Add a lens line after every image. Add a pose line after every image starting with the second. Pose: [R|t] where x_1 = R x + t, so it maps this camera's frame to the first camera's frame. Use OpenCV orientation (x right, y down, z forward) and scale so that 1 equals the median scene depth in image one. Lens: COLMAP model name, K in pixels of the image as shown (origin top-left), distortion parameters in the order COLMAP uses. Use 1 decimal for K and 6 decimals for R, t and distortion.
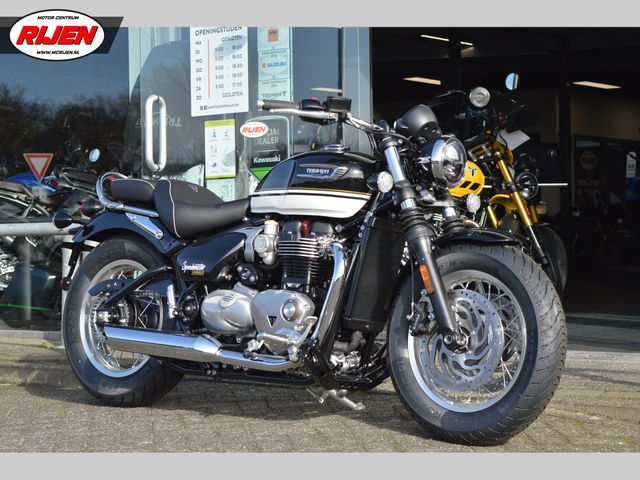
lens RADIAL K [[1483.3, 0, 320.0], [0, 1483.3, 240.0], [0, 0, 1]] dist [0.049678, 0.009576]
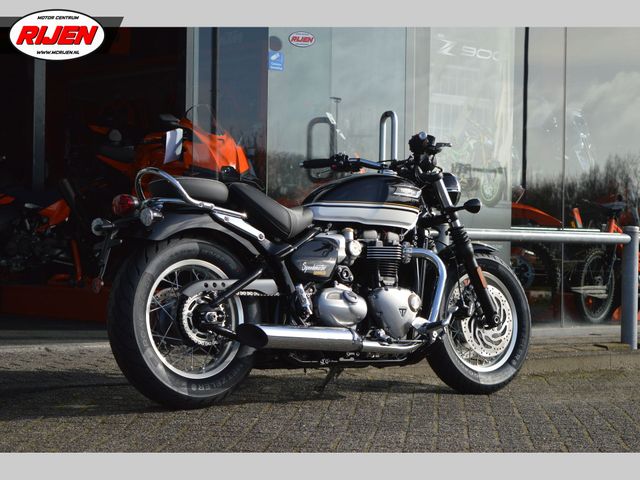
lens RADIAL K [[1483.3, 0, 320.0], [0, 1483.3, 240.0], [0, 0, 1]] dist [0.049678, 0.009576]
pose [[0.187078, 0.023355, 0.982067, -1.178110], [-0.021048, 0.999583, -0.019762, 0.019641], [-0.982120, -0.016973, 0.187491, 0.794287]]
